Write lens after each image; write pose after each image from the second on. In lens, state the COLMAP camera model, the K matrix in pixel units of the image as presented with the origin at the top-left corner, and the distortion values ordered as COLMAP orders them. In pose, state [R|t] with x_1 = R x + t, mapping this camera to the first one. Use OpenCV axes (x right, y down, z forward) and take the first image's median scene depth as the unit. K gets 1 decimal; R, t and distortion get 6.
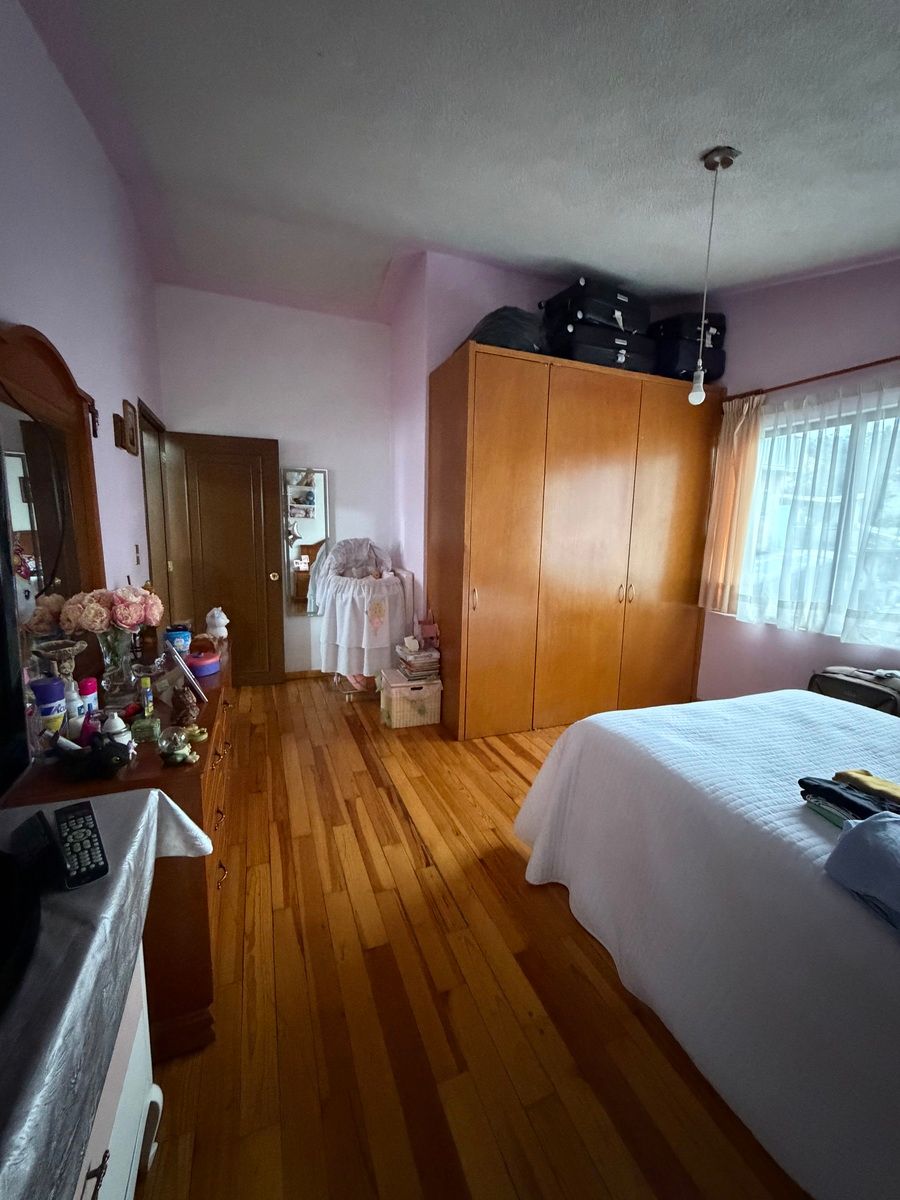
lens RADIAL K [[476.8, 0, 452.4], [0, 476.8, 605.0], [0, 0, 1]] dist [0.000912, -0.000162]
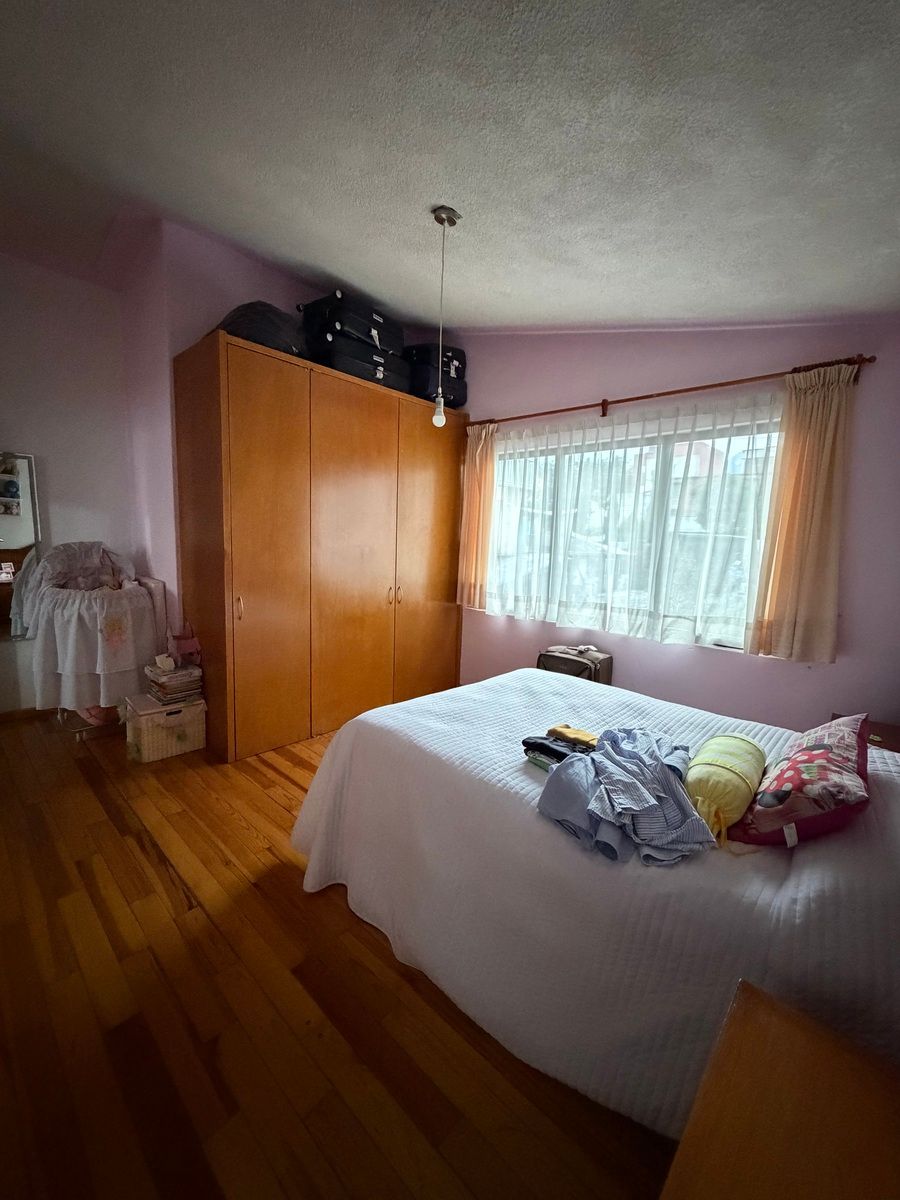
lens RADIAL K [[476.8, 0, 452.8], [0, 476.8, 603.3], [0, 0, 1]] dist [0.000912, -0.000162]
pose [[0.902629, -0.047810, 0.427756, 0.026833], [0.053274, 0.998580, -0.000807, 0.001843], [-0.427110, 0.023517, 0.903894, -0.022075]]
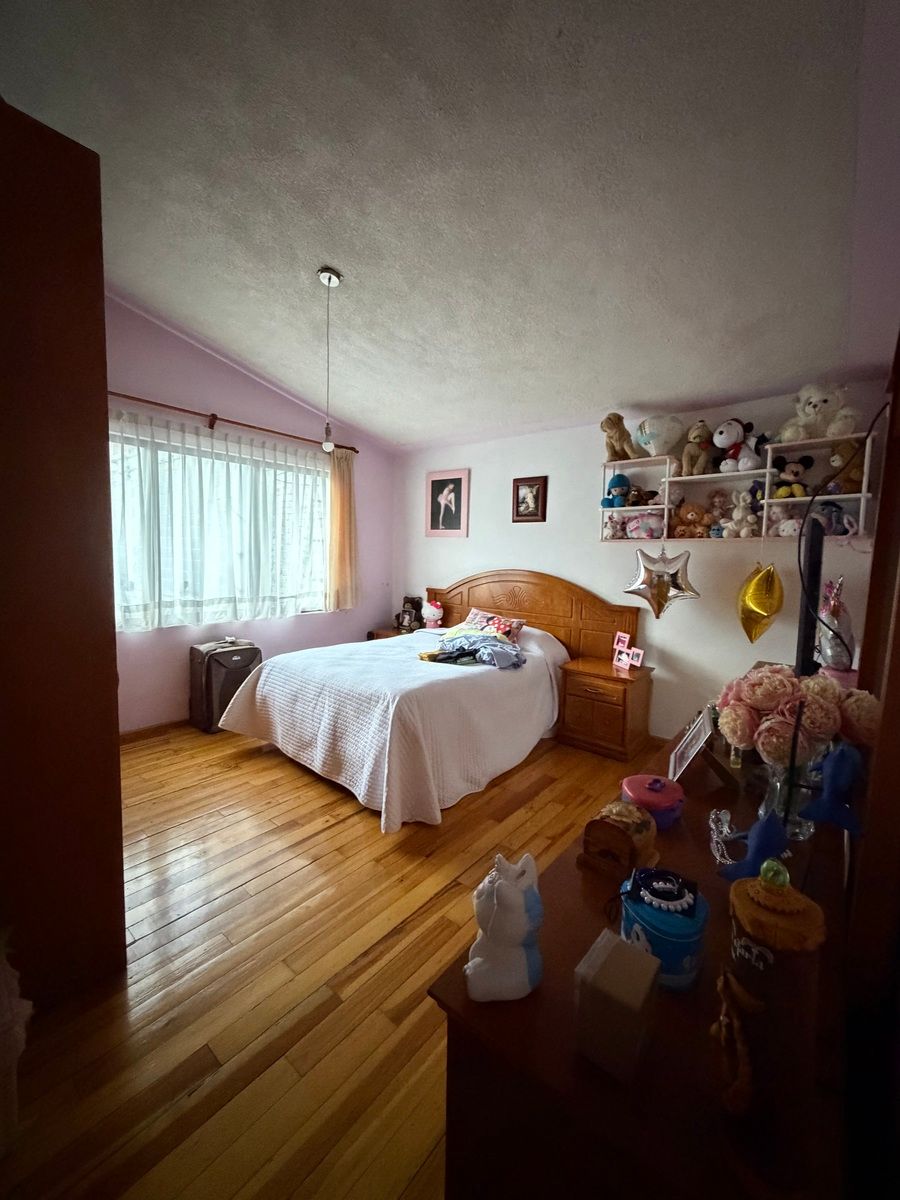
lens RADIAL K [[476.8, 0, 454.7], [0, 476.8, 597.7], [0, 0, 1]] dist [0.000912, -0.000162]
pose [[-0.484390, -0.113450, 0.867465, -0.624210], [0.097858, 0.978307, 0.182590, -0.167101], [-0.869362, 0.173333, -0.462780, 1.006575]]
